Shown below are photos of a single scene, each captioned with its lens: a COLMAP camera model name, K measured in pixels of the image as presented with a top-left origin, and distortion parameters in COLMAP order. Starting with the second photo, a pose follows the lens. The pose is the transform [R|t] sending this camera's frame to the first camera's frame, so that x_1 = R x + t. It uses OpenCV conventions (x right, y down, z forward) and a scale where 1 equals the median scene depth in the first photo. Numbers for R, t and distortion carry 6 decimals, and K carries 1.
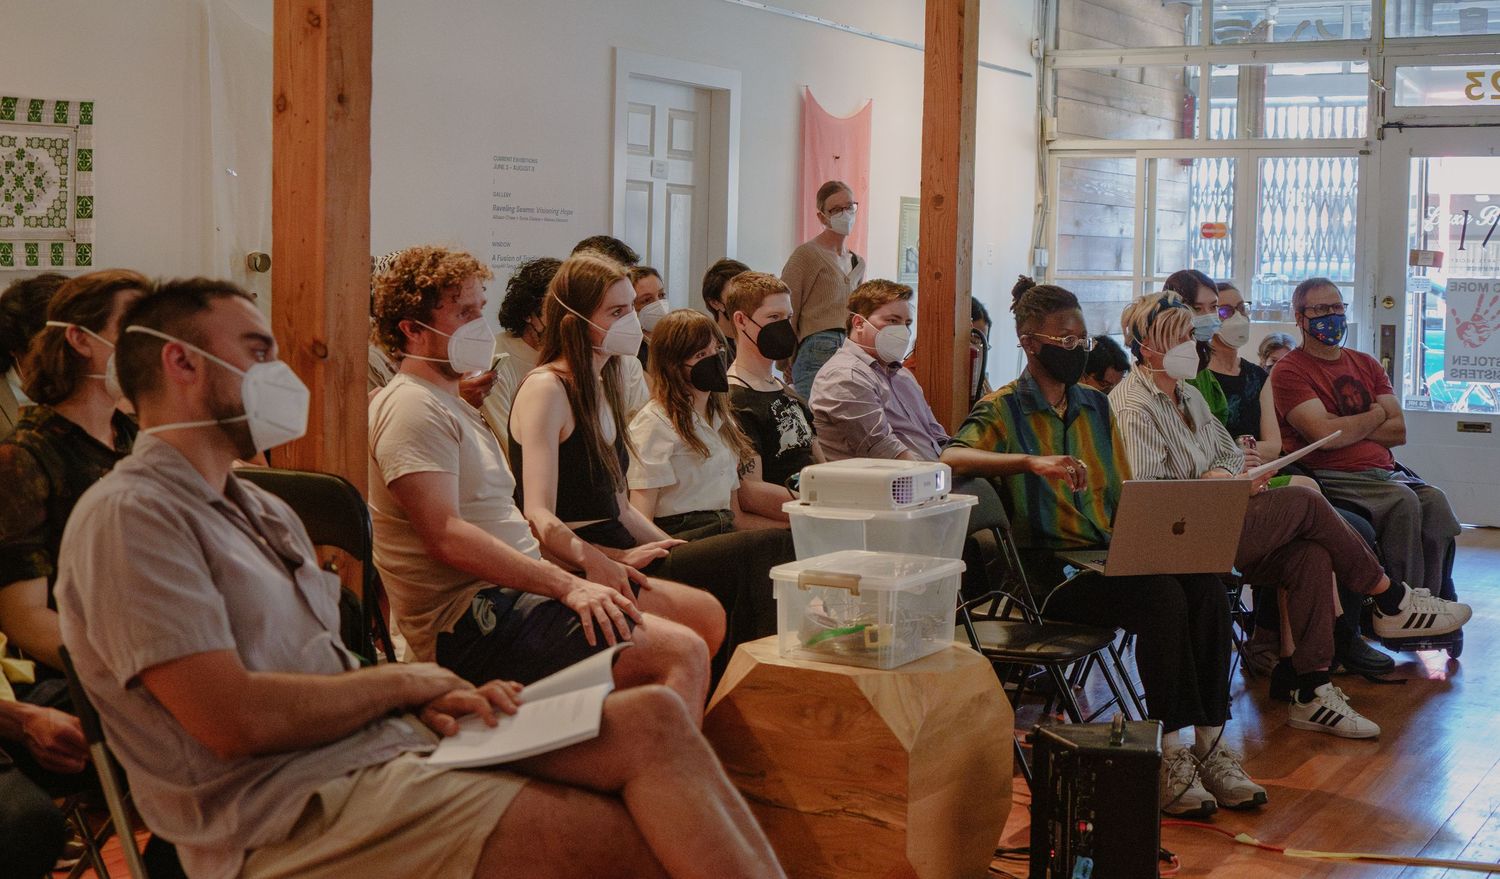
lens RADIAL K [[2116.7, 0, 778.5], [0, 2116.7, 345.7], [0, 0, 1]] dist [0.027136, 0.000000]
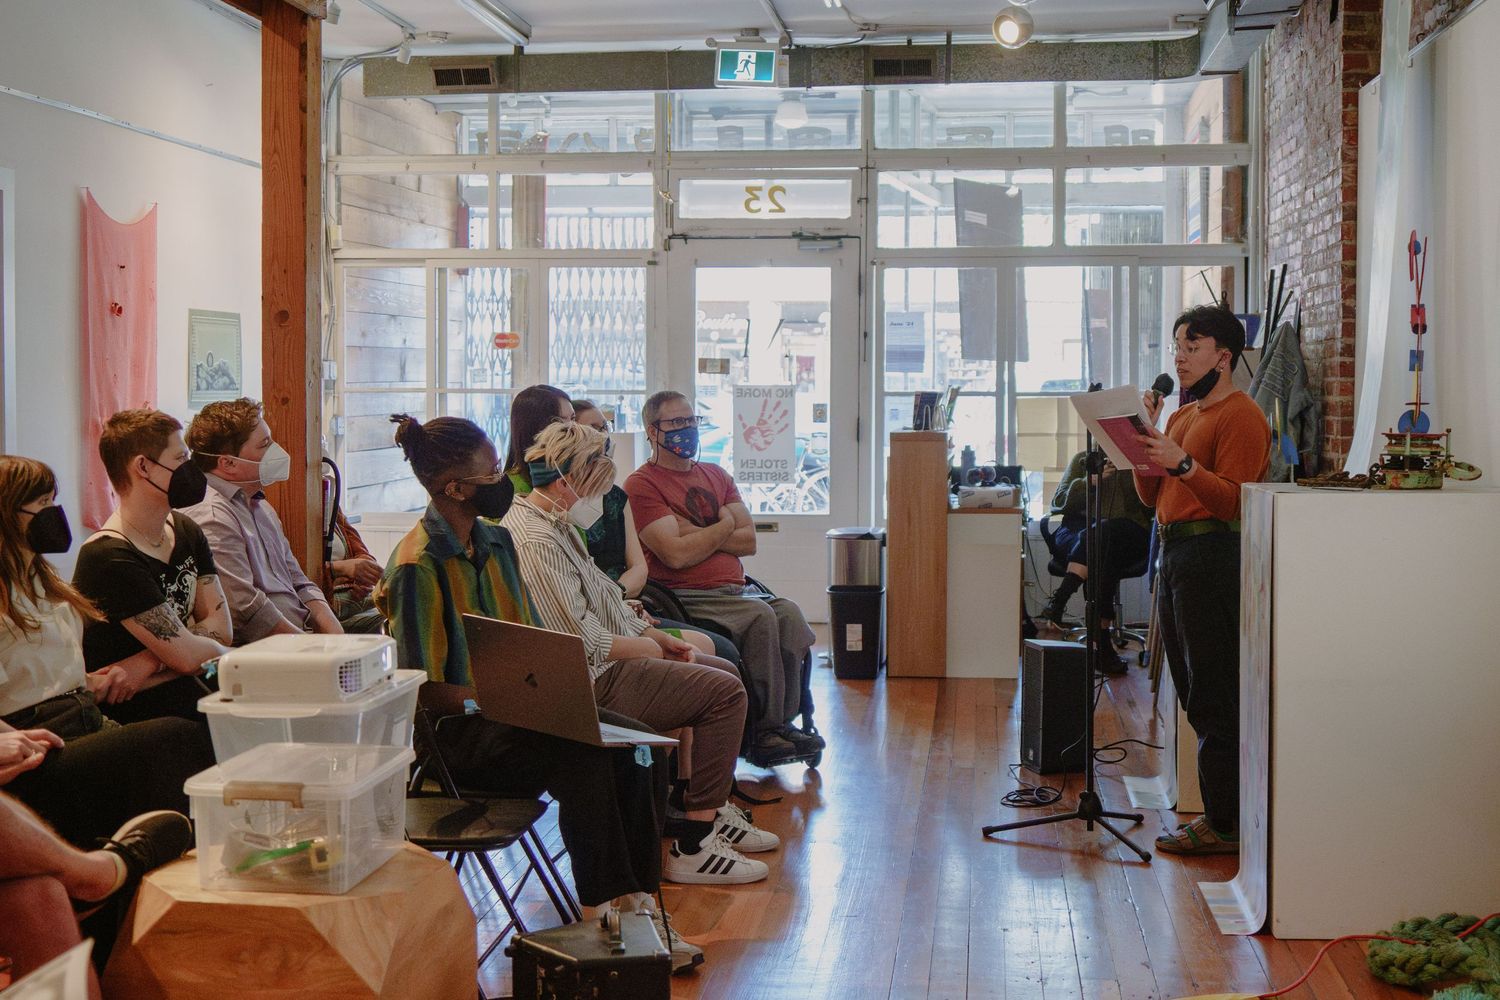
lens RADIAL K [[2001.1, 0, 770.9], [0, 2001.1, 466.7], [0, 0, 1]] dist [-0.012749, 0.000000]
pose [[0.929098, -0.034188, 0.368250, -0.029373], [0.029650, 0.999399, 0.017974, -0.008914], [-0.368643, -0.005781, 0.929553, 0.085485]]
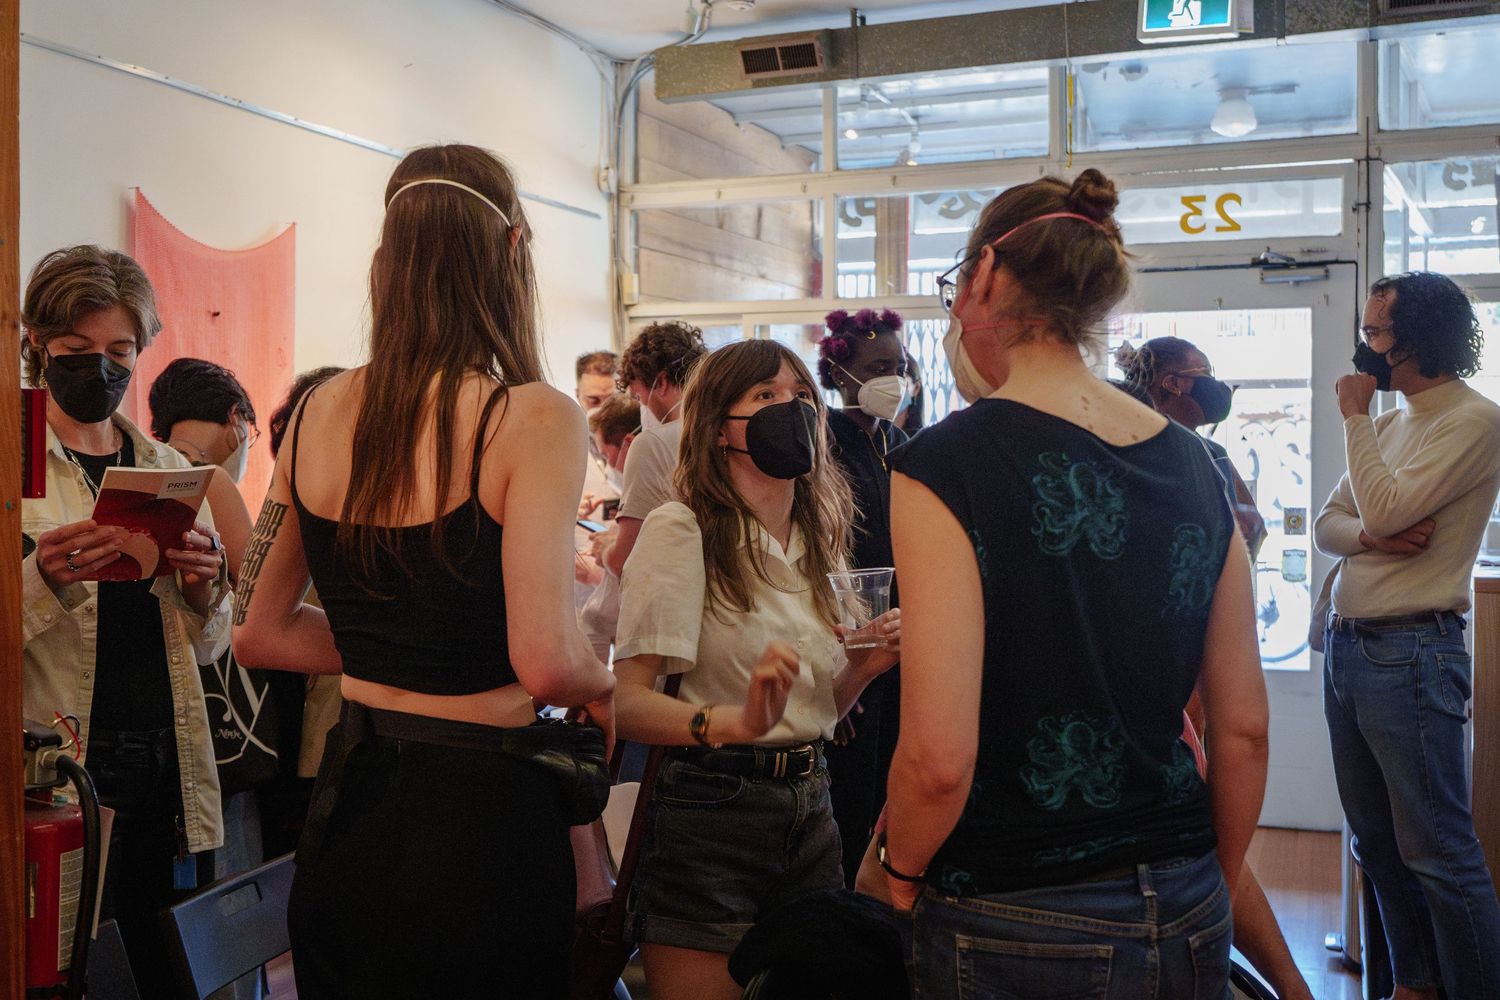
lens RADIAL K [[1601.5, 0, 751.2], [0, 1601.5, 464.8], [0, 0, 1]] dist [-0.017716, 0.000000]
pose [[0.991236, -0.025144, 0.129685, 0.105910], [0.028762, 0.999245, -0.026109, -0.027131], [-0.128930, 0.029610, 0.991211, 0.481963]]
